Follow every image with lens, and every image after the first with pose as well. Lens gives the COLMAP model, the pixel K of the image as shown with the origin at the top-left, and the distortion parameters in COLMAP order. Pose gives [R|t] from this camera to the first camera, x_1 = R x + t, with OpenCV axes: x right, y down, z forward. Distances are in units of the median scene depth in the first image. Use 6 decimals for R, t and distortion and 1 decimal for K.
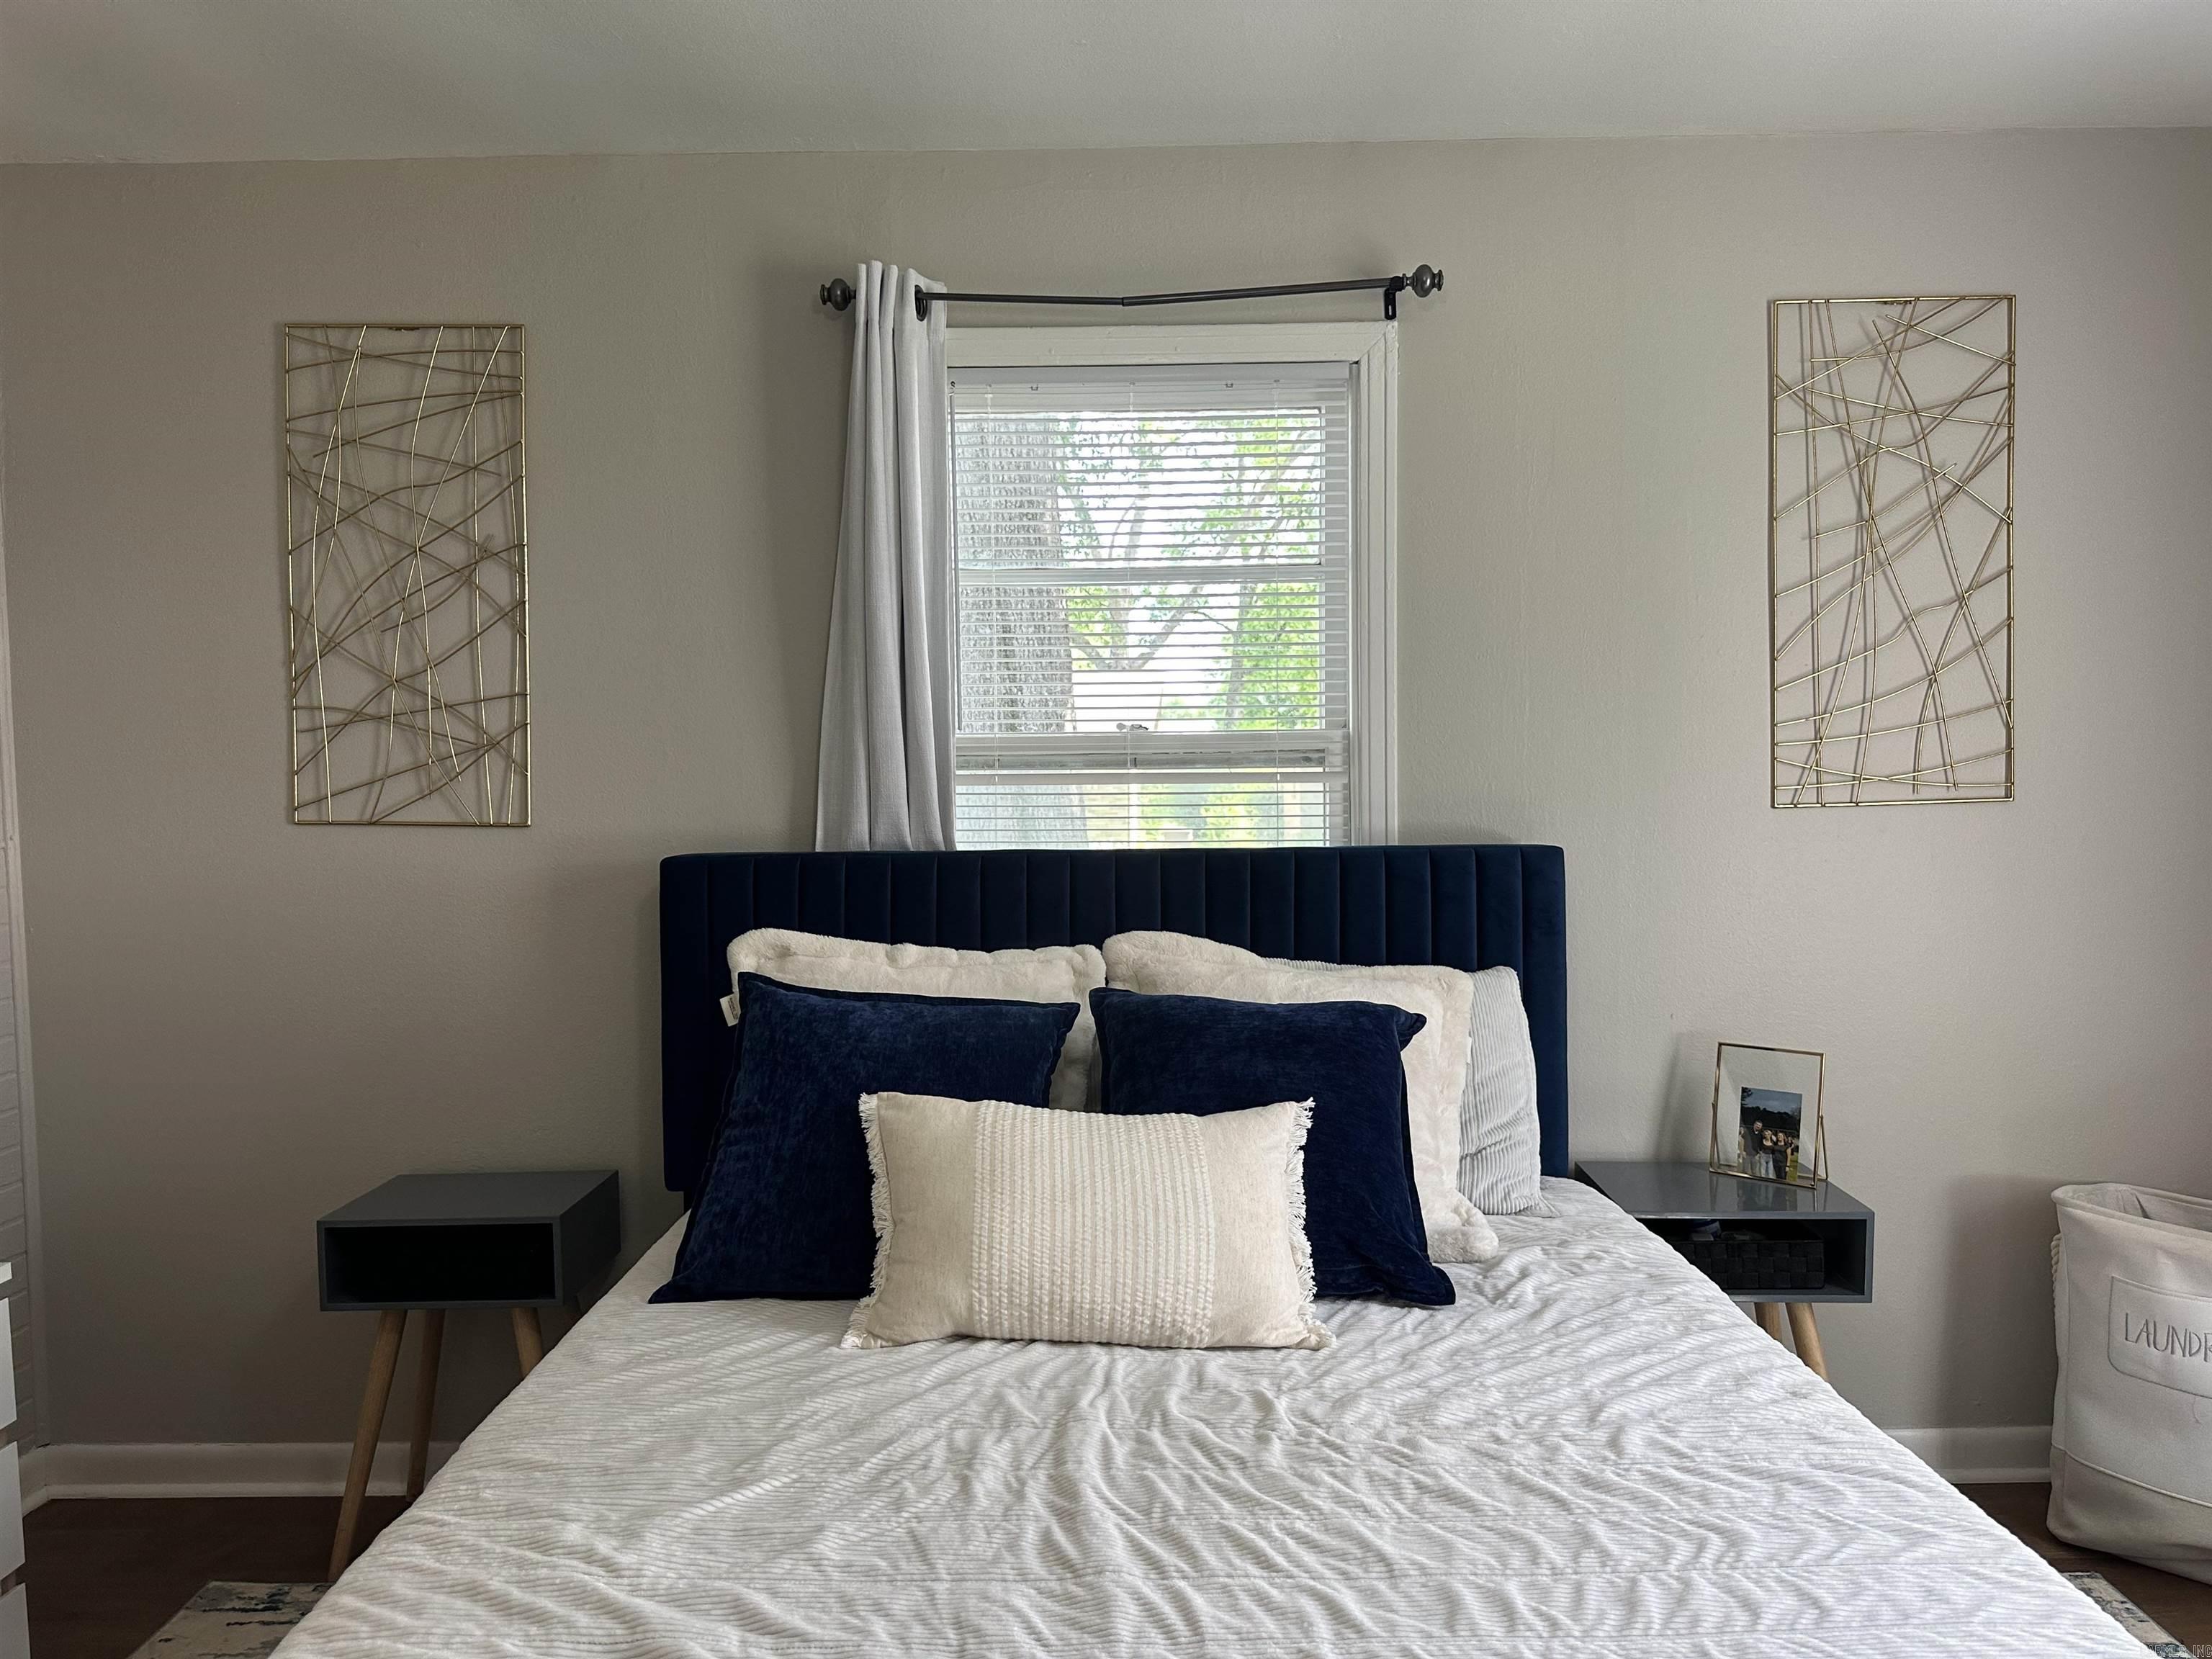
lens RADIAL K [[1560.5, 0, 1100.0], [0, 1560.5, 837.2], [0, 0, 1]] dist [0.048509, -0.062205]
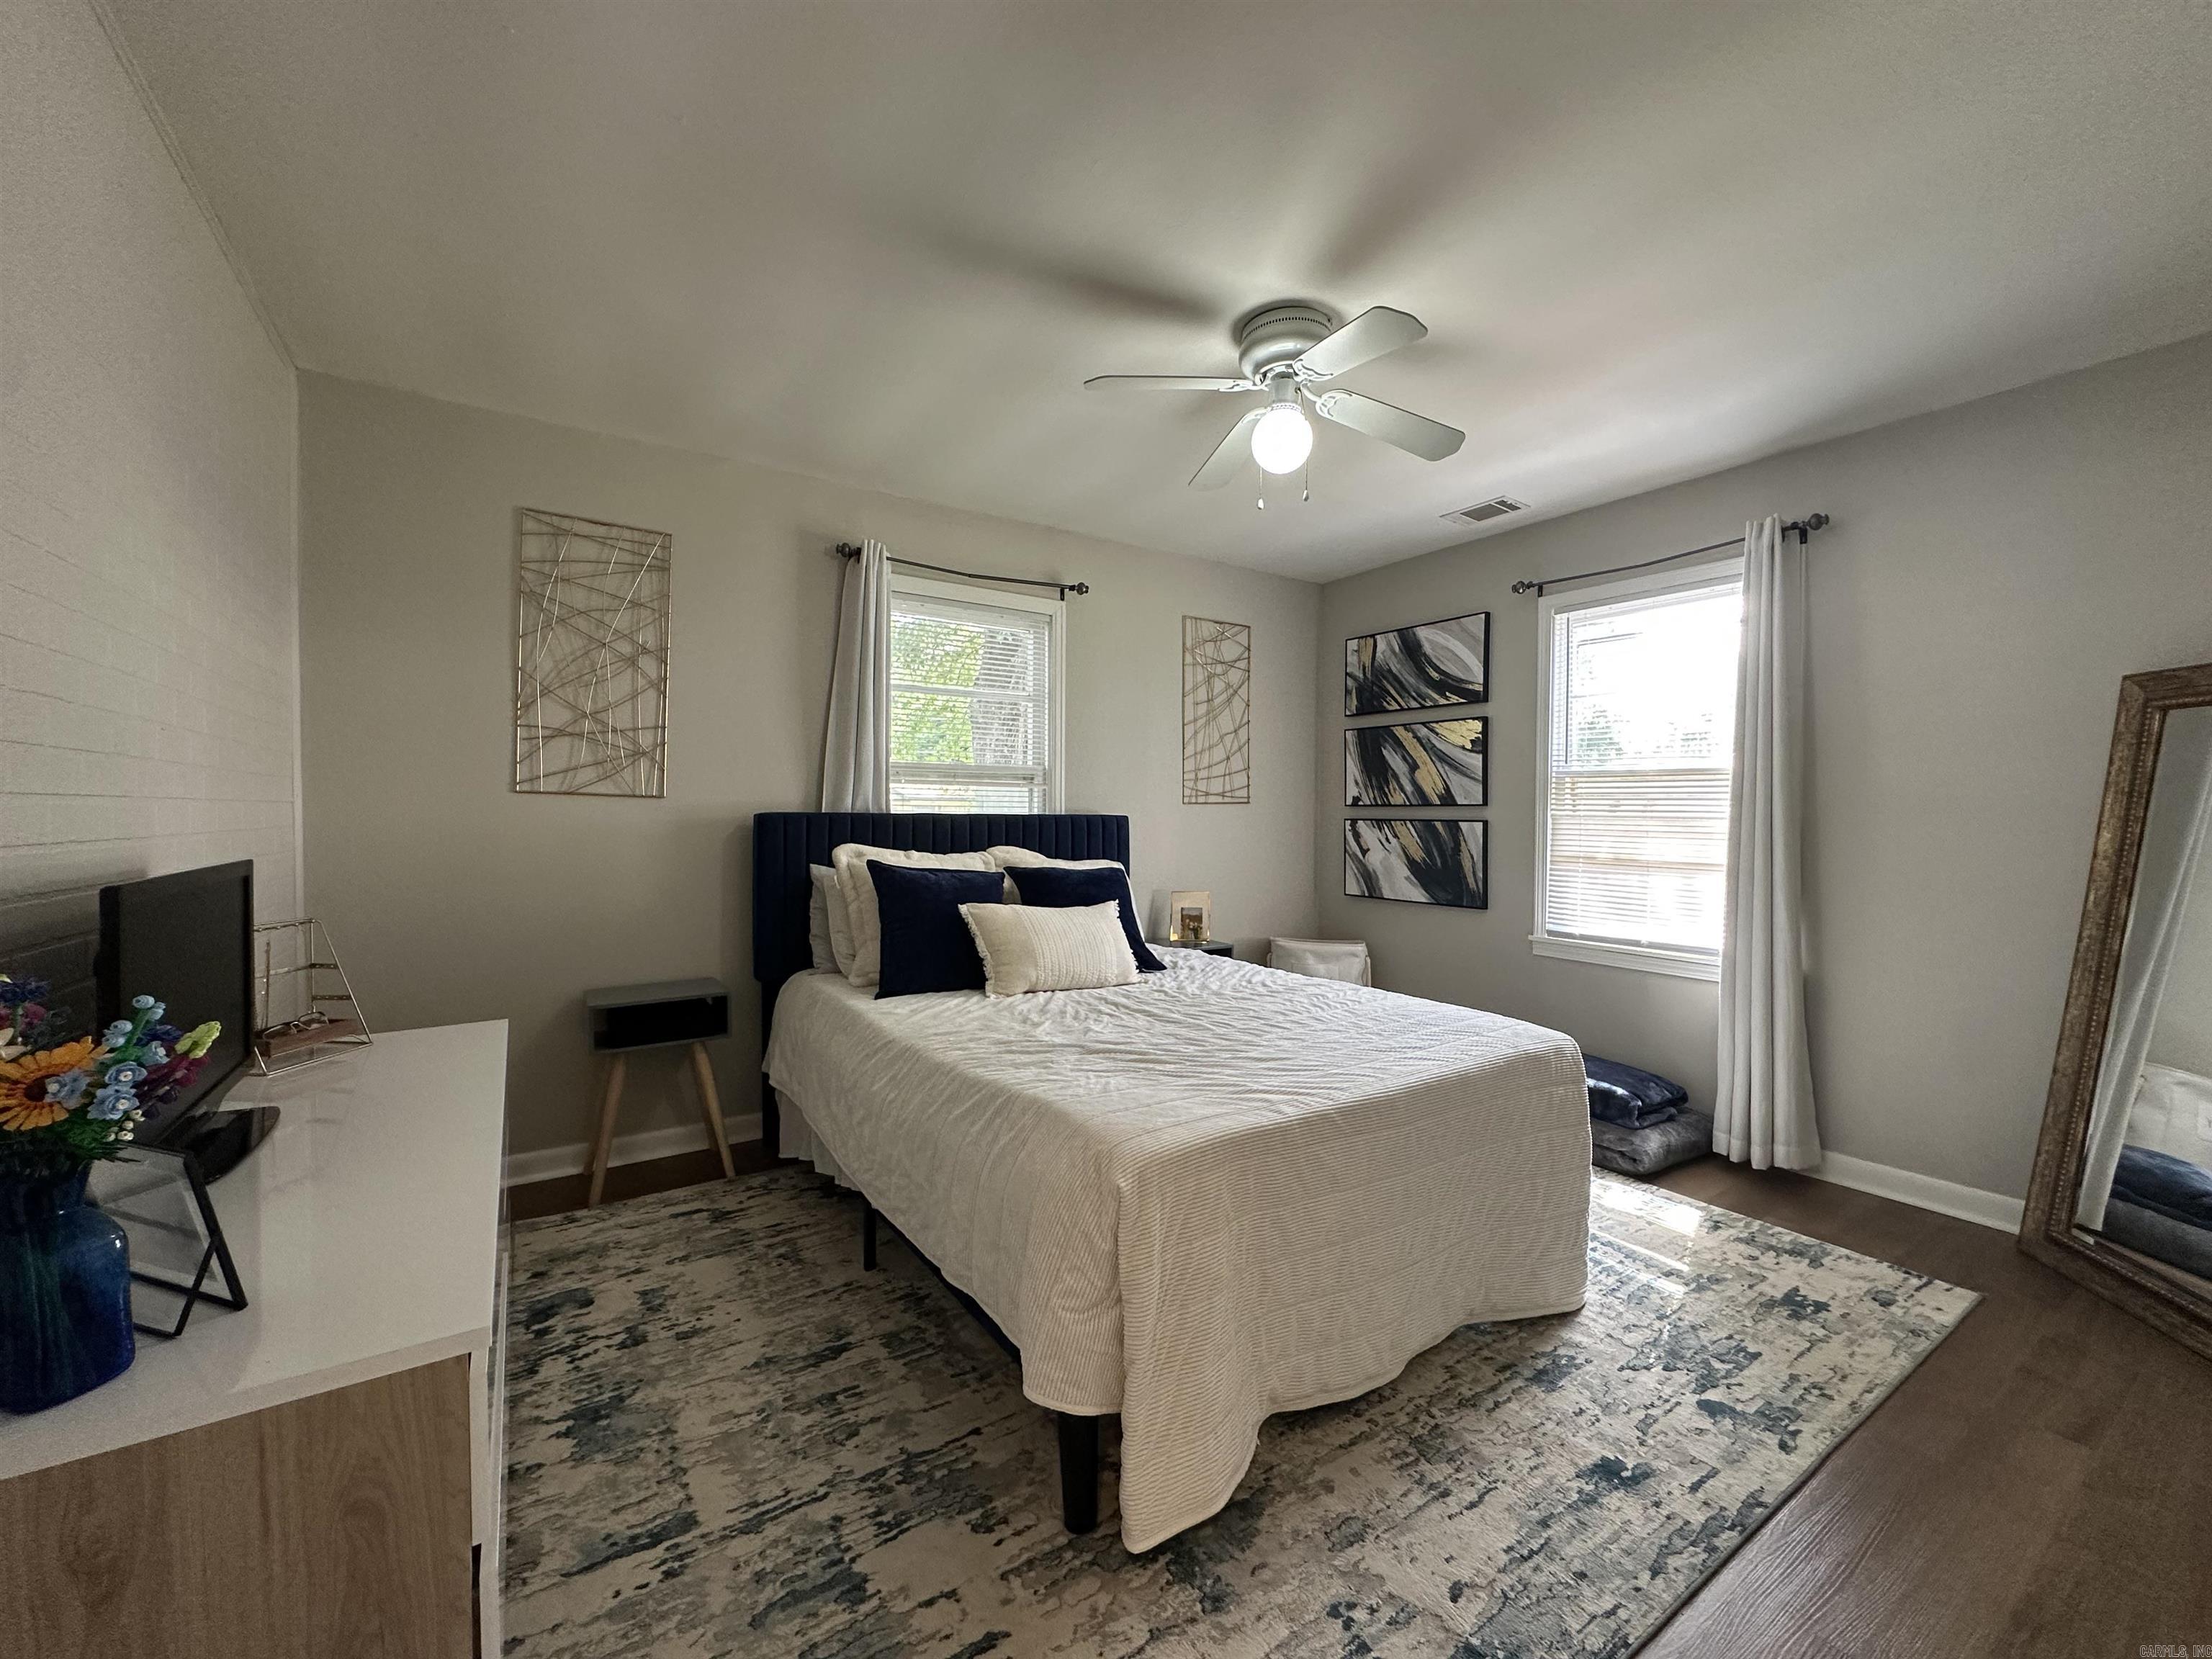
lens RADIAL K [[884.9, 0, 1116.2], [0, 884.9, 827.2], [0, 0, 1]] dist [-0.002639, 0.000785]
pose [[0.825323, 0.009760, 0.564576, -0.518826], [0.008466, 0.999524, -0.029654, 0.064868], [-0.564597, 0.029254, 0.824848, -0.175604]]
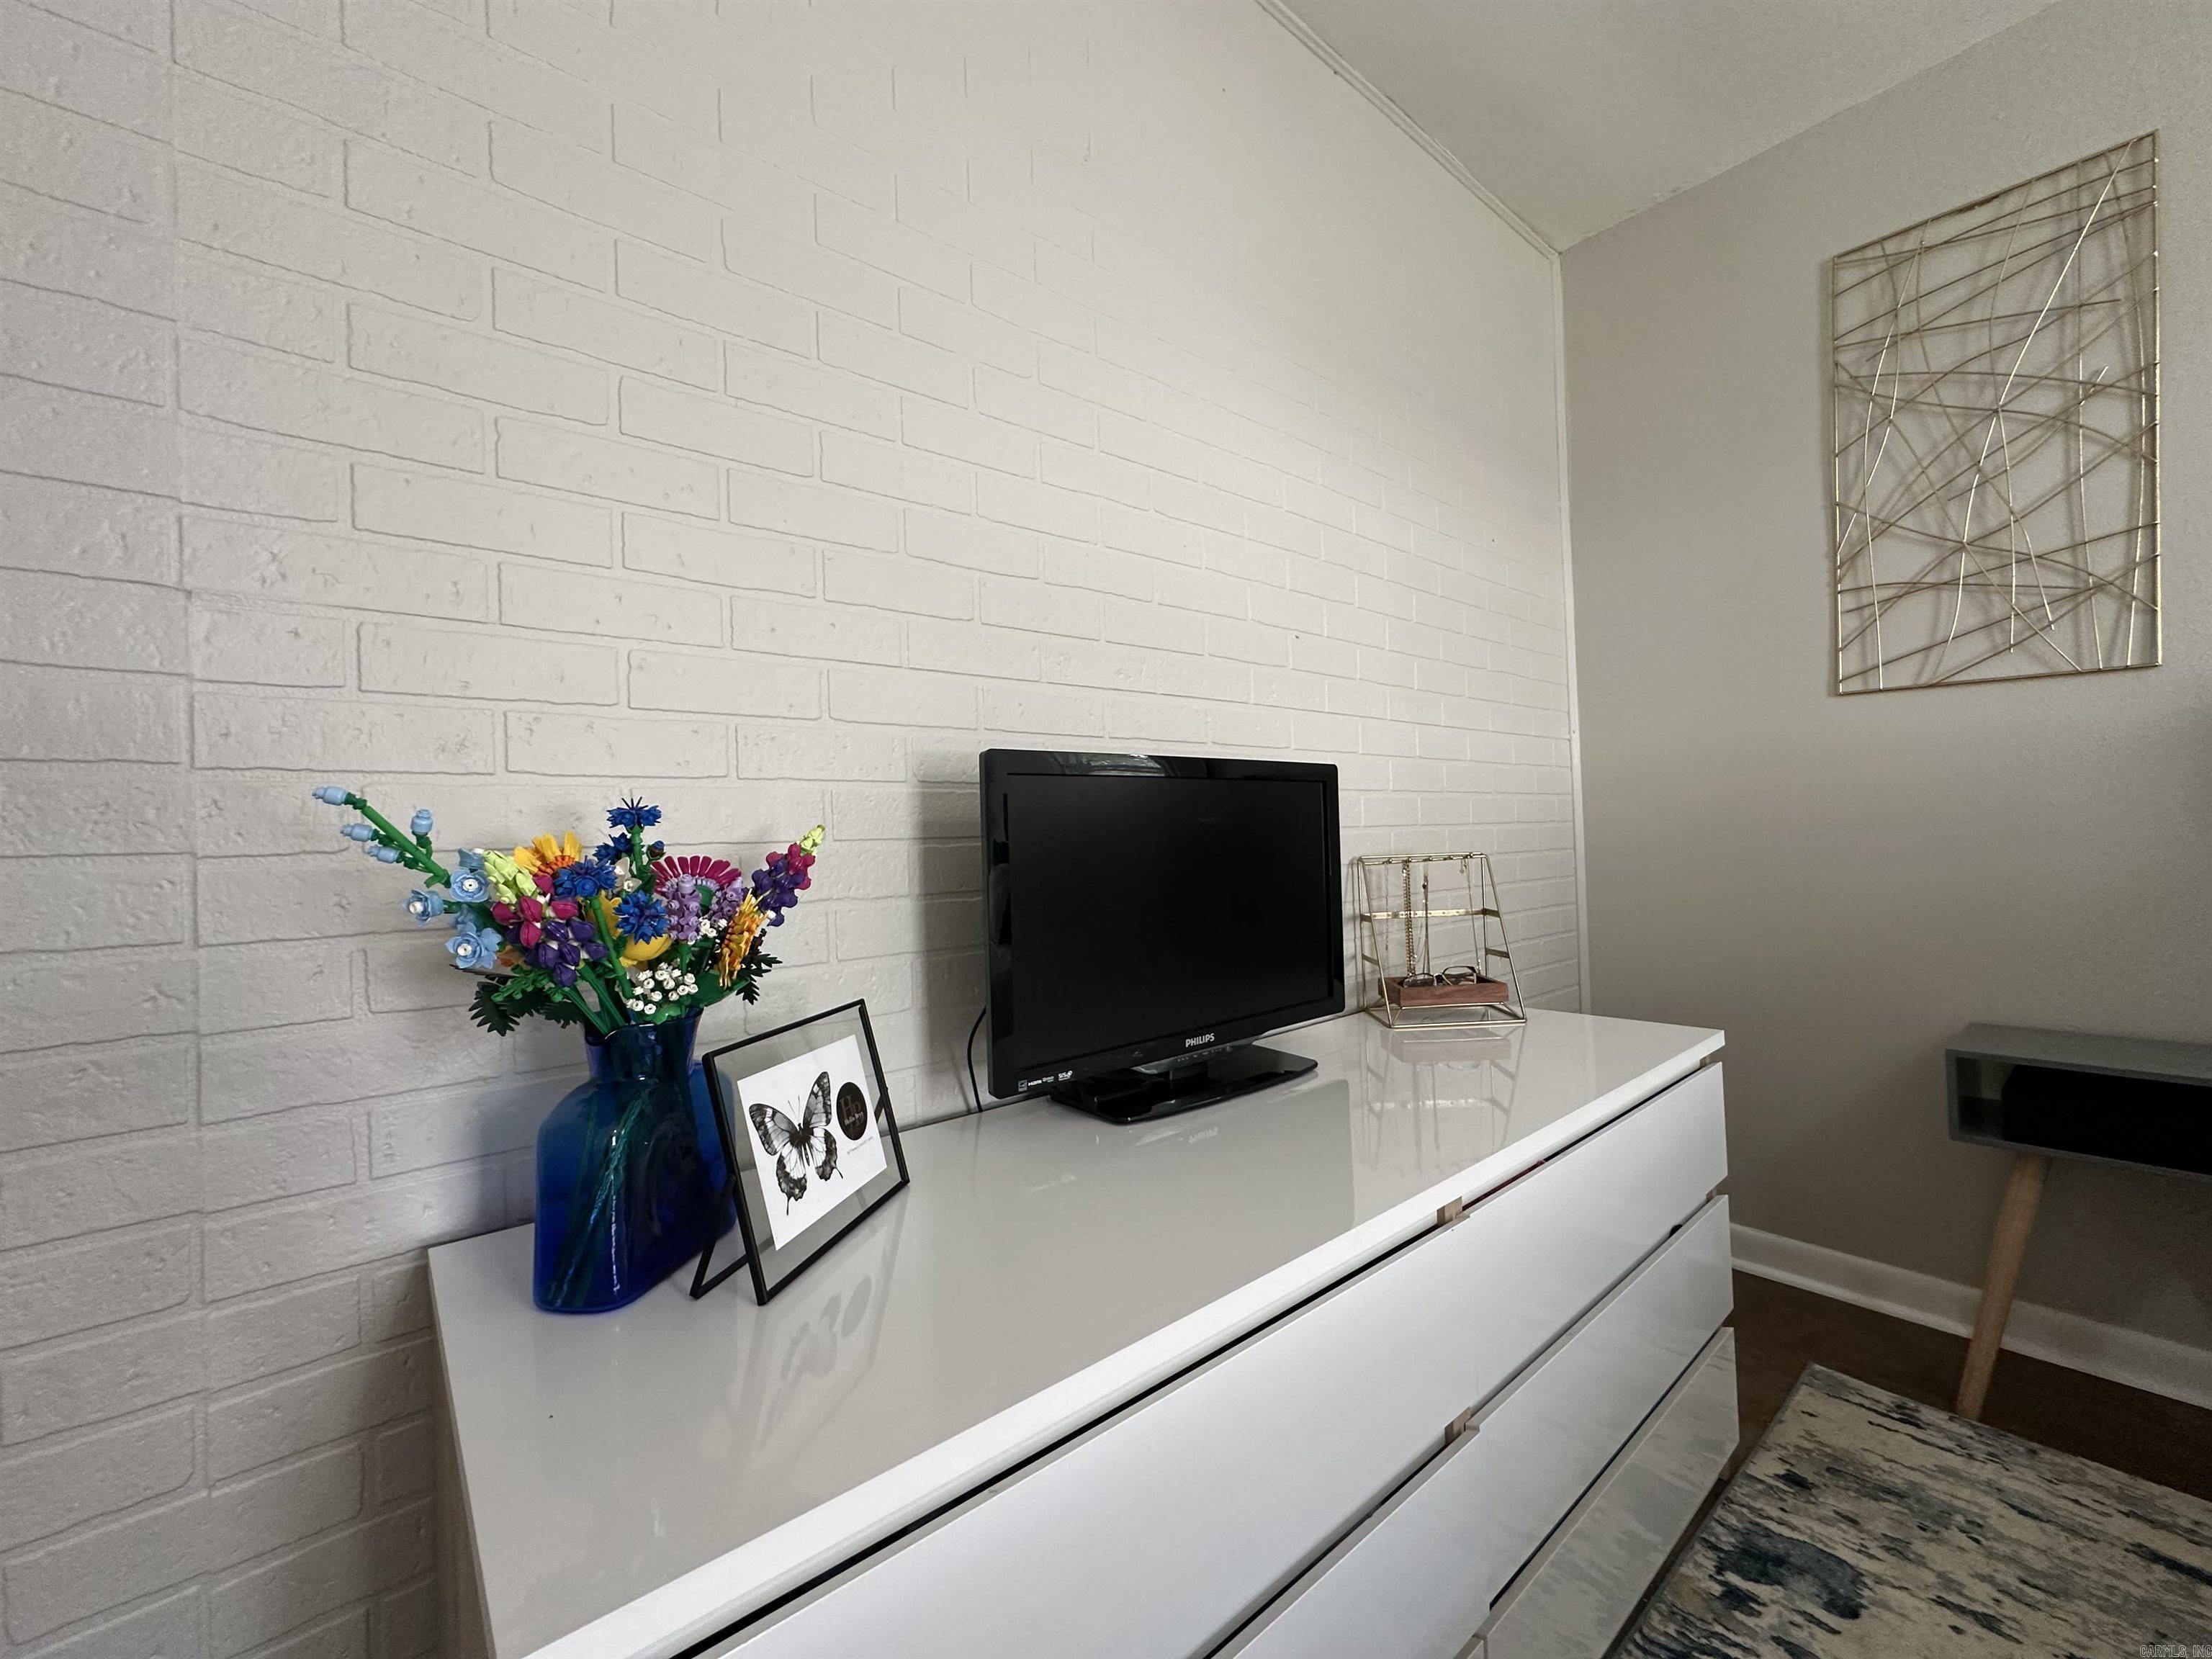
lens RADIAL K [[884.9, 0, 1098.3], [0, 884.9, 829.3], [0, 0, 1]] dist [-0.002639, 0.000785]
pose [[0.648247, -0.011695, -0.761341, -0.377103], [-0.017028, 0.999409, -0.029851, 0.116288], [0.761240, 0.032315, 0.647665, 0.190257]]
